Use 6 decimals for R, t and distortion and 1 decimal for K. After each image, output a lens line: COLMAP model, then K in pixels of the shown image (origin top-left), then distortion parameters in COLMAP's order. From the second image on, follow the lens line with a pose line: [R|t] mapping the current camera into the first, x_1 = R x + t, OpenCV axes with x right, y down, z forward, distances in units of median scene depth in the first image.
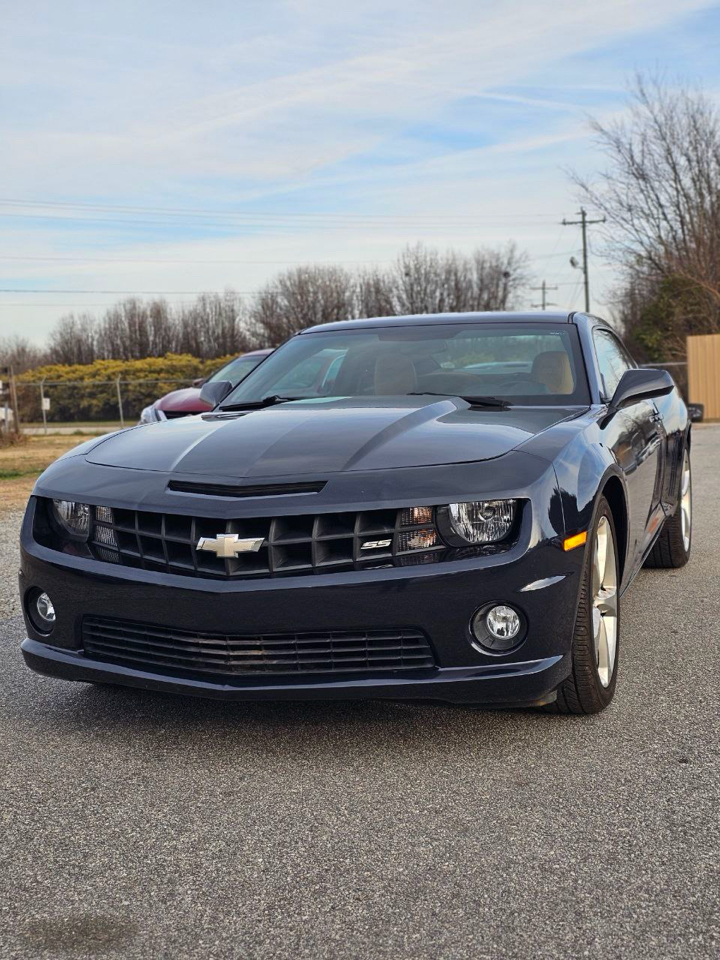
lens RADIAL K [[1255.3, 0, 364.6], [0, 1255.3, 478.4], [0, 0, 1]] dist [0.189671, -0.521720]
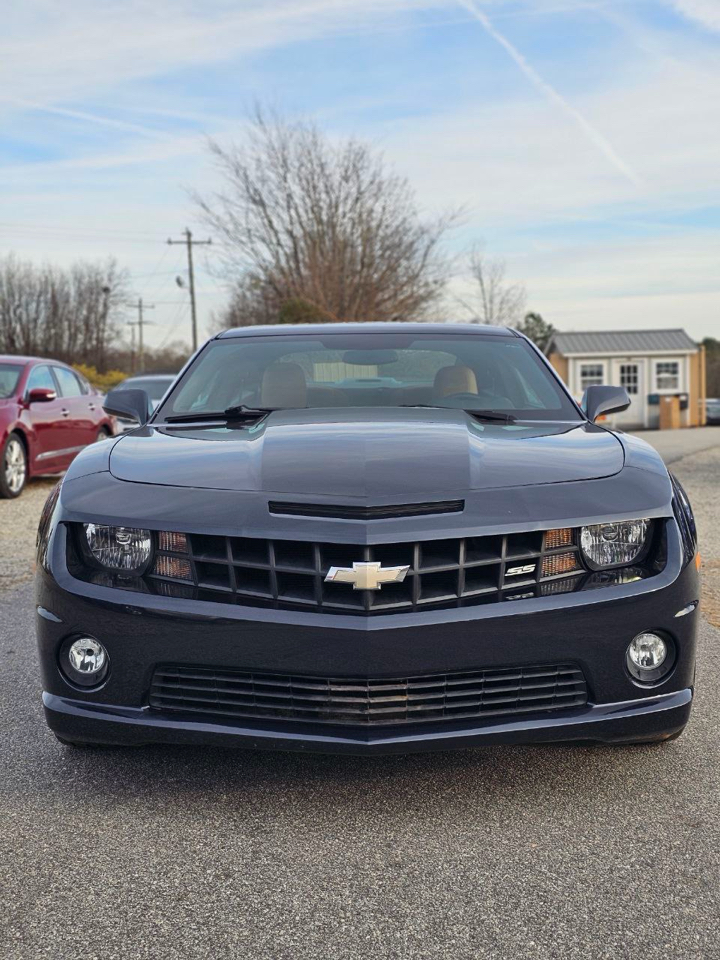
lens RADIAL K [[1255.3, 0, 364.6], [0, 1255.3, 478.4], [0, 0, 1]] dist [0.189671, -0.521720]
pose [[0.949899, -0.002384, 0.312548, -0.352824], [0.007008, 0.999882, -0.013673, -0.001549], [-0.312478, 0.015178, 0.949804, 0.166240]]
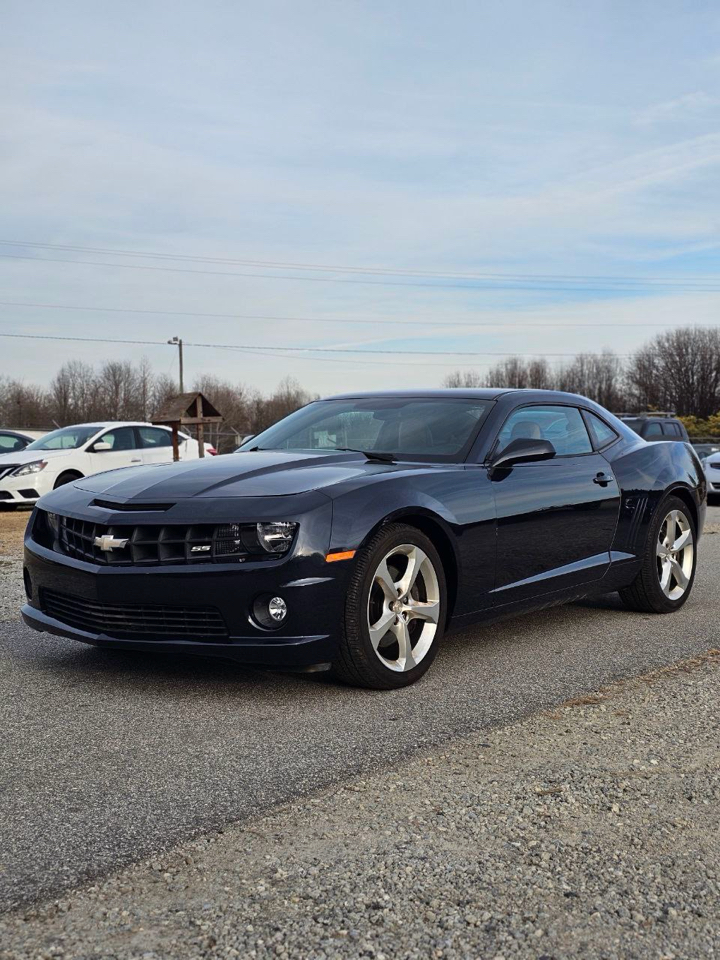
lens RADIAL K [[1255.3, 0, 364.6], [0, 1255.3, 478.4], [0, 0, 1]] dist [0.189671, -0.521720]
pose [[0.950547, 0.047230, -0.306969, 0.589293], [-0.061263, 0.997464, -0.036234, 0.012118], [0.304479, 0.053248, 0.951029, -0.308086]]
